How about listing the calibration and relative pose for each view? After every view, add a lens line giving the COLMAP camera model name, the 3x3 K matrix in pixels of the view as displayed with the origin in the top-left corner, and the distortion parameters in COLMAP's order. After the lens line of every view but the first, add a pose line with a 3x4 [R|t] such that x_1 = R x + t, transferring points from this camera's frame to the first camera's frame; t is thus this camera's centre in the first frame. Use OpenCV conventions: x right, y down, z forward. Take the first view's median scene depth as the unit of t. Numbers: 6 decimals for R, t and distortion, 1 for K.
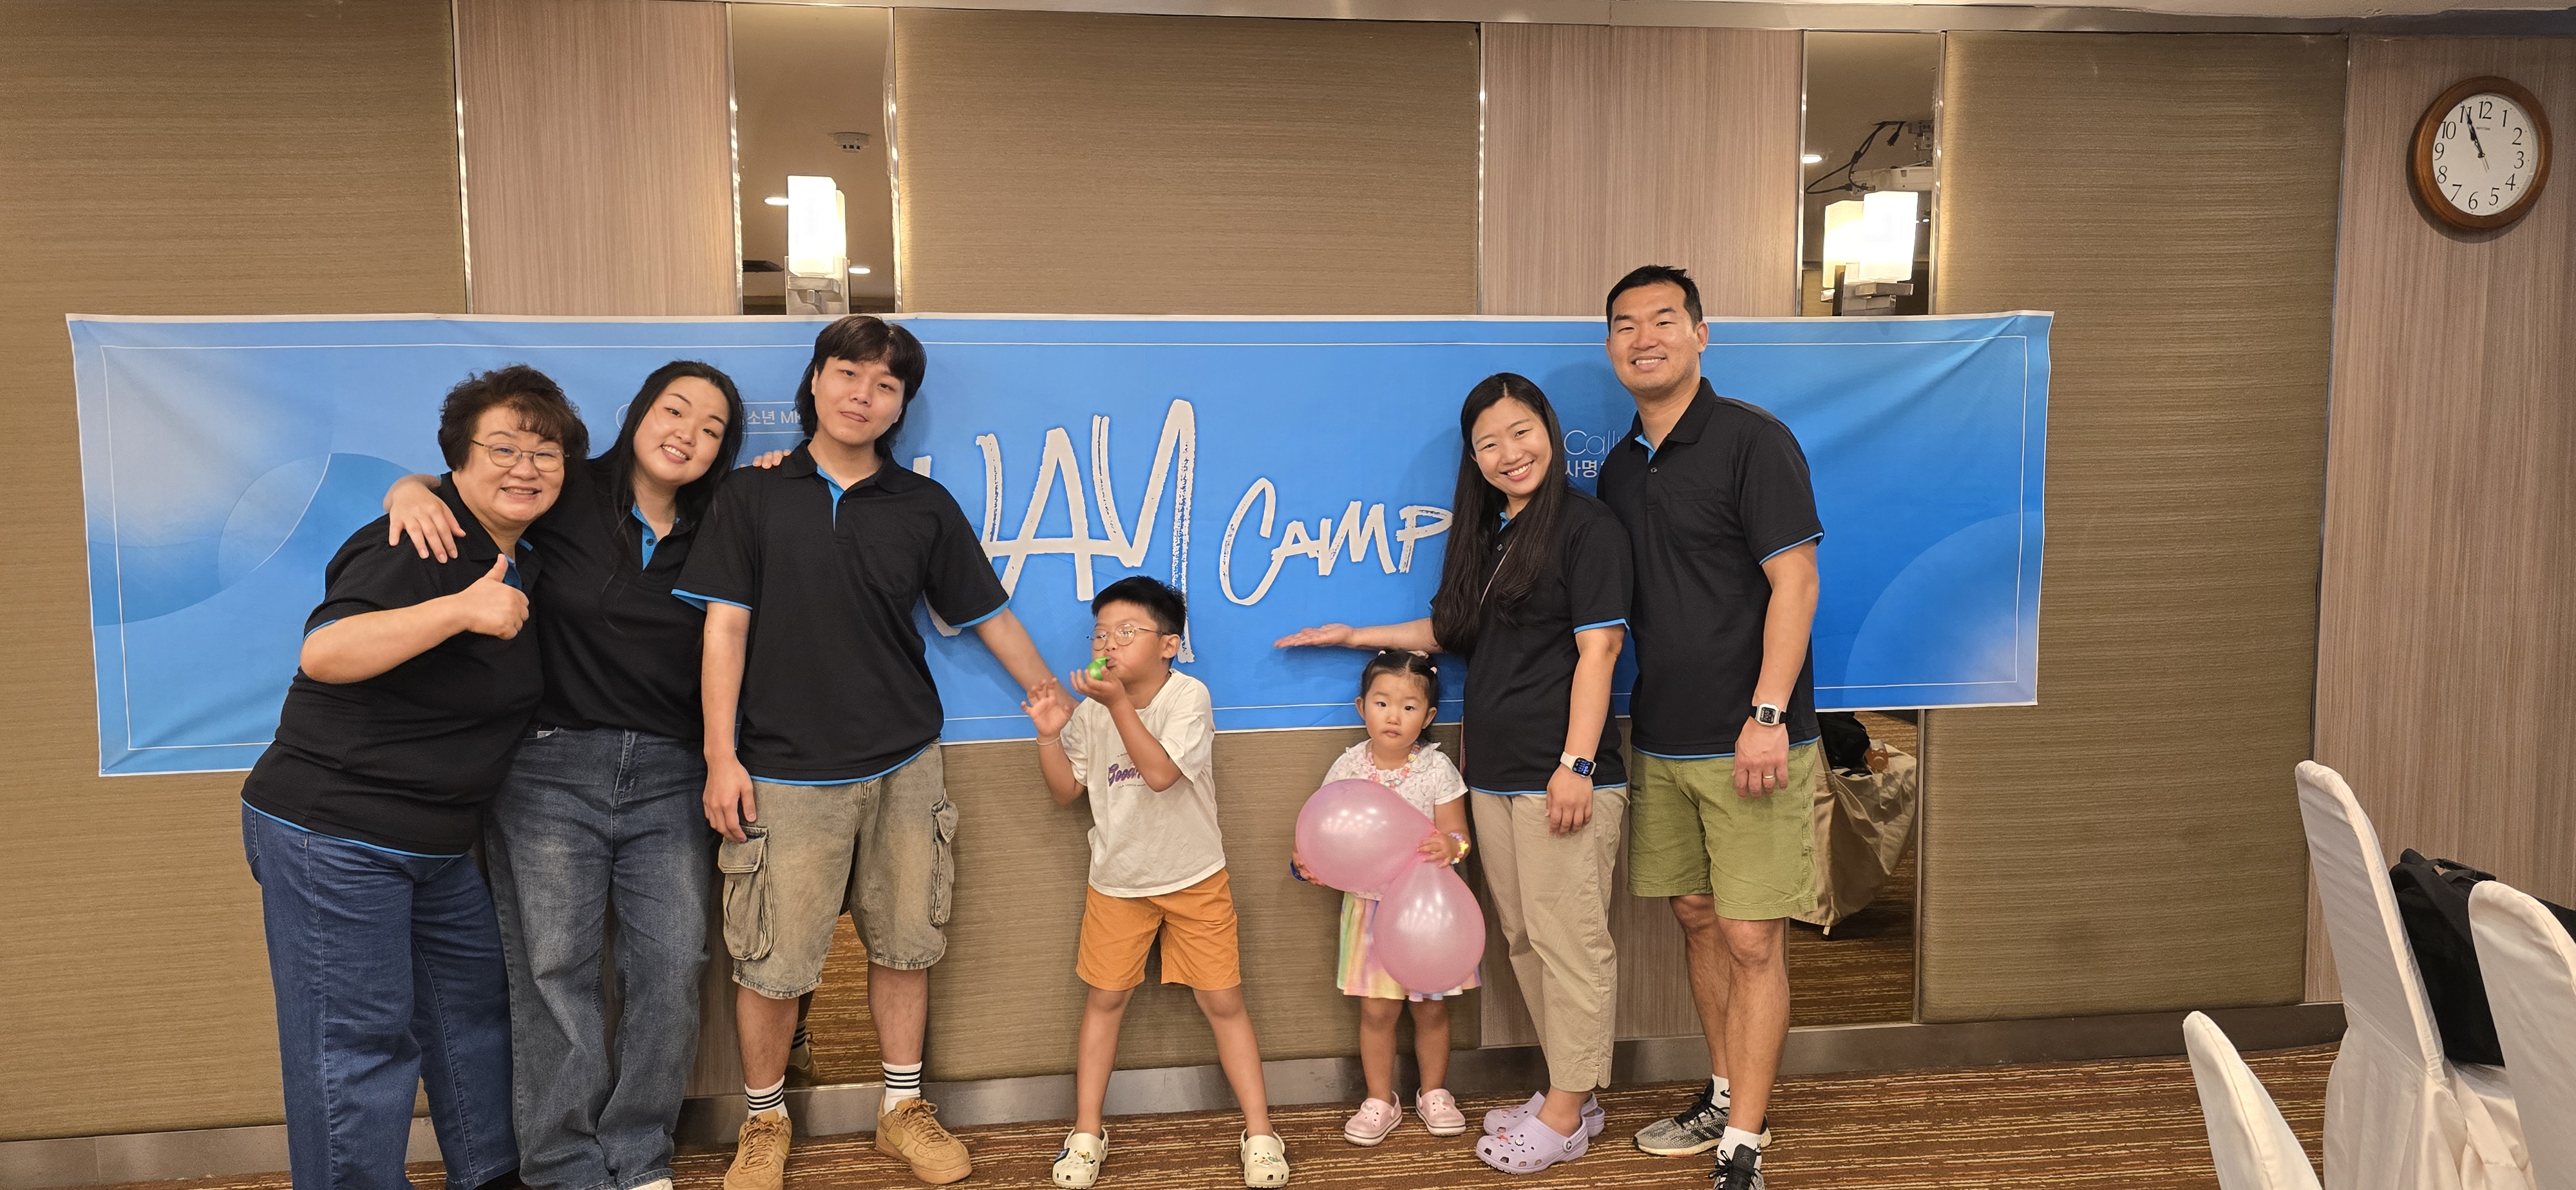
lens RADIAL K [[1588.7, 0, 1290.7], [0, 1588.7, 610.3], [0, 0, 1]] dist [-0.002110, -0.001545]
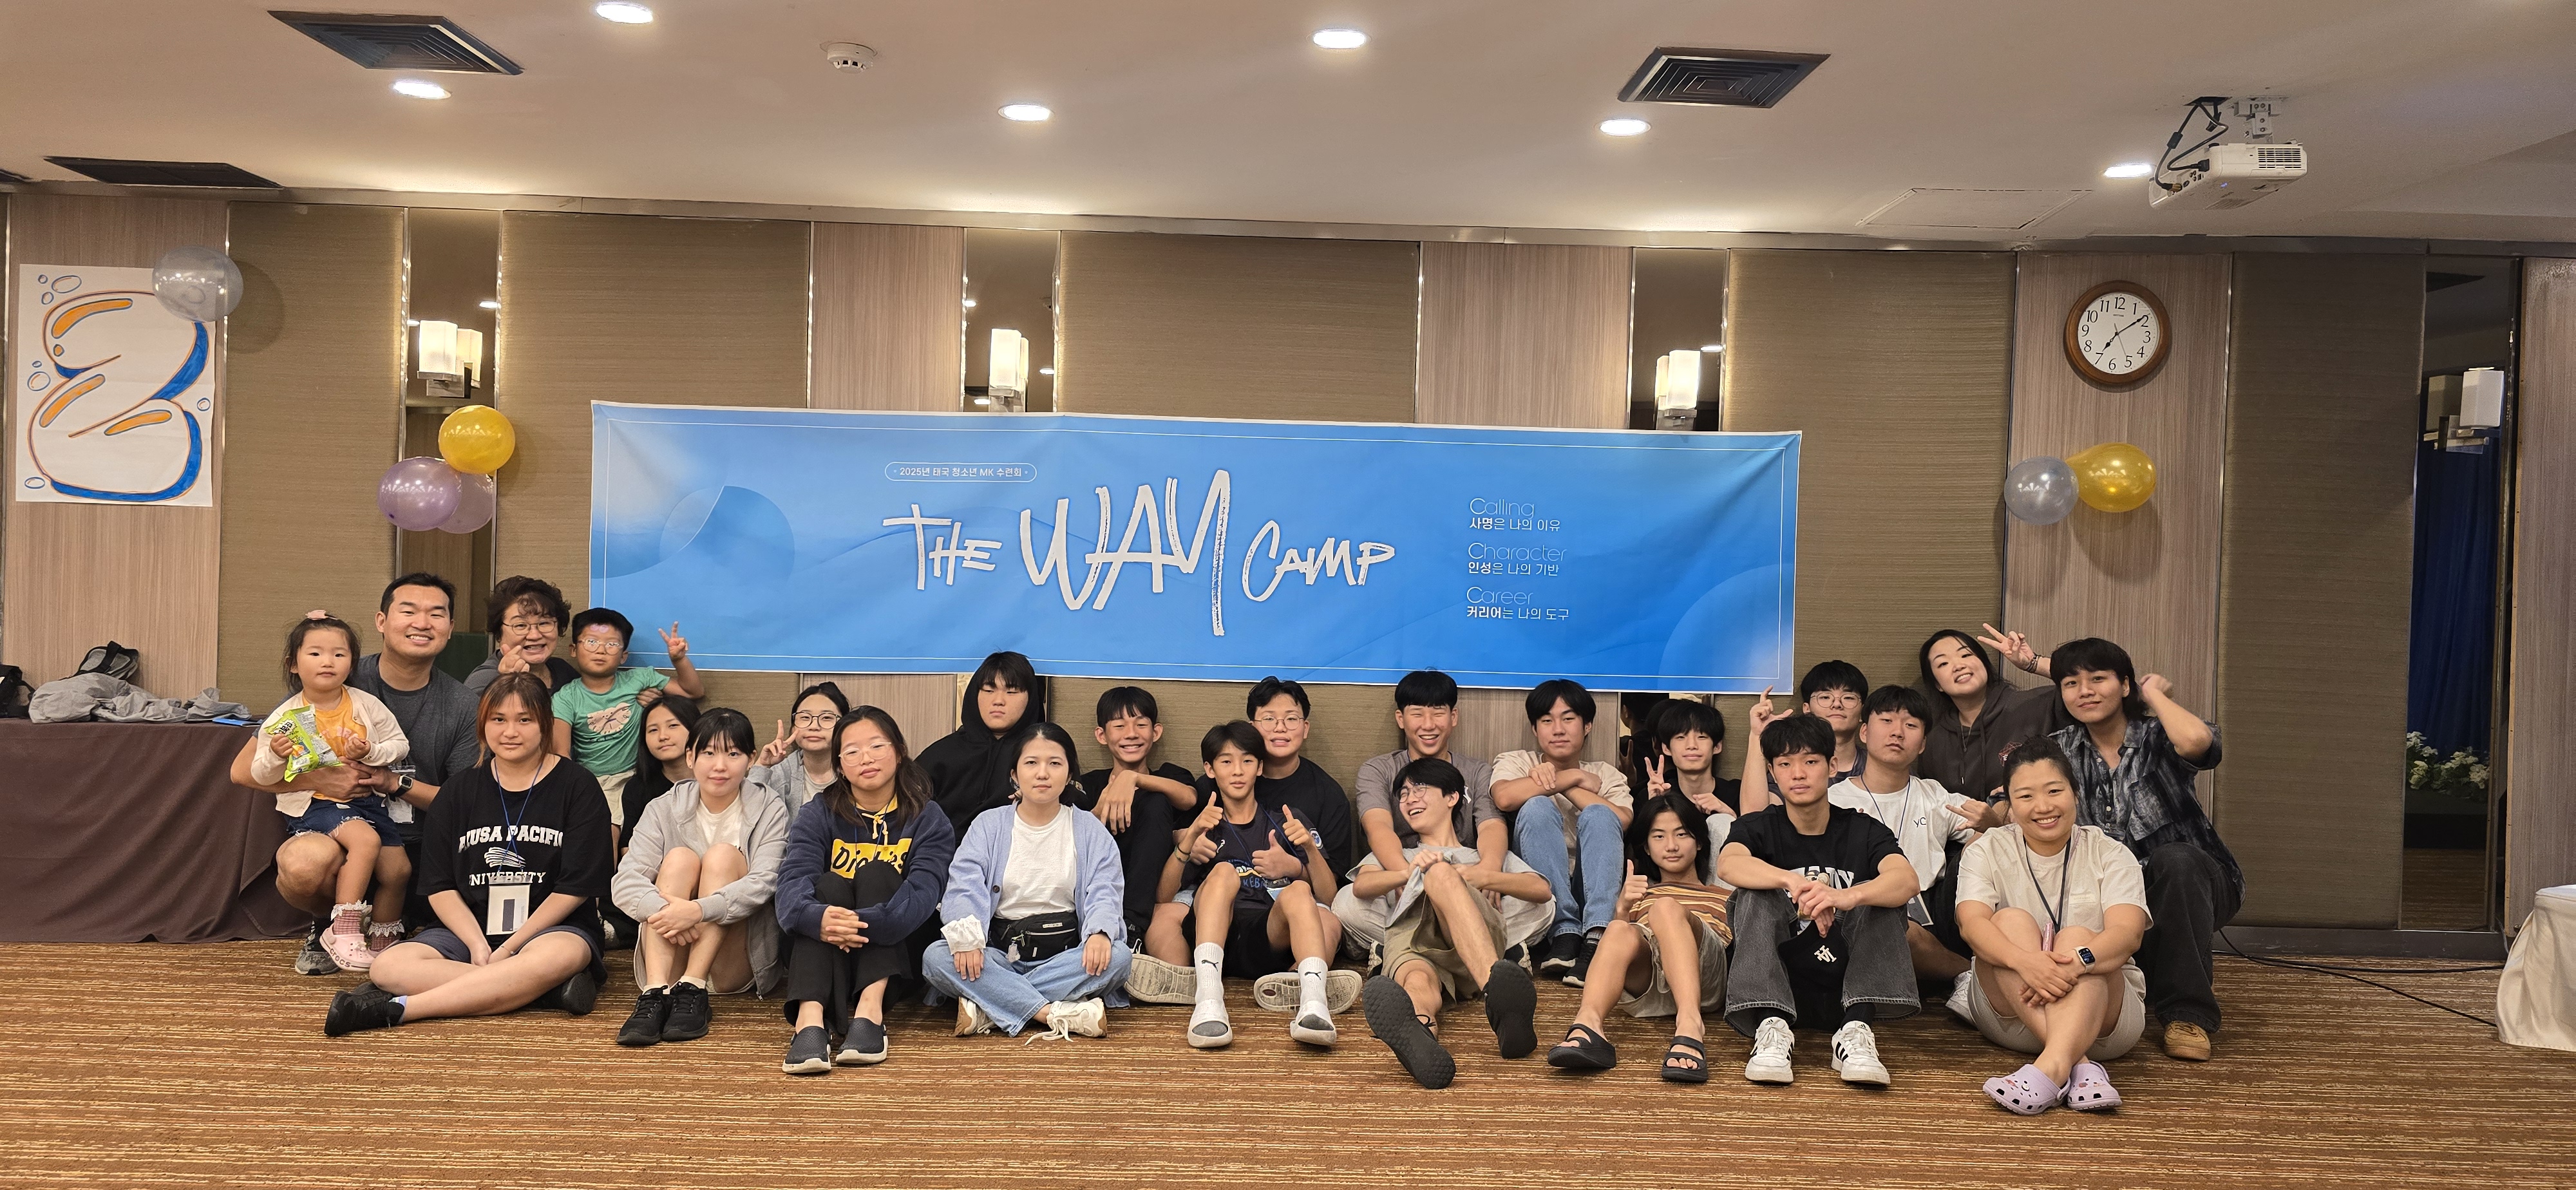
lens RADIAL K [[1588.7, 0, 1286.8], [0, 1588.7, 588.7], [0, 0, 1]] dist [-0.002110, -0.001545]
pose [[0.991179, 0.042895, -0.125396, 0.196090], [-0.050086, 0.997242, -0.054763, 0.069707], [0.122701, 0.060560, 0.990594, -0.560365]]
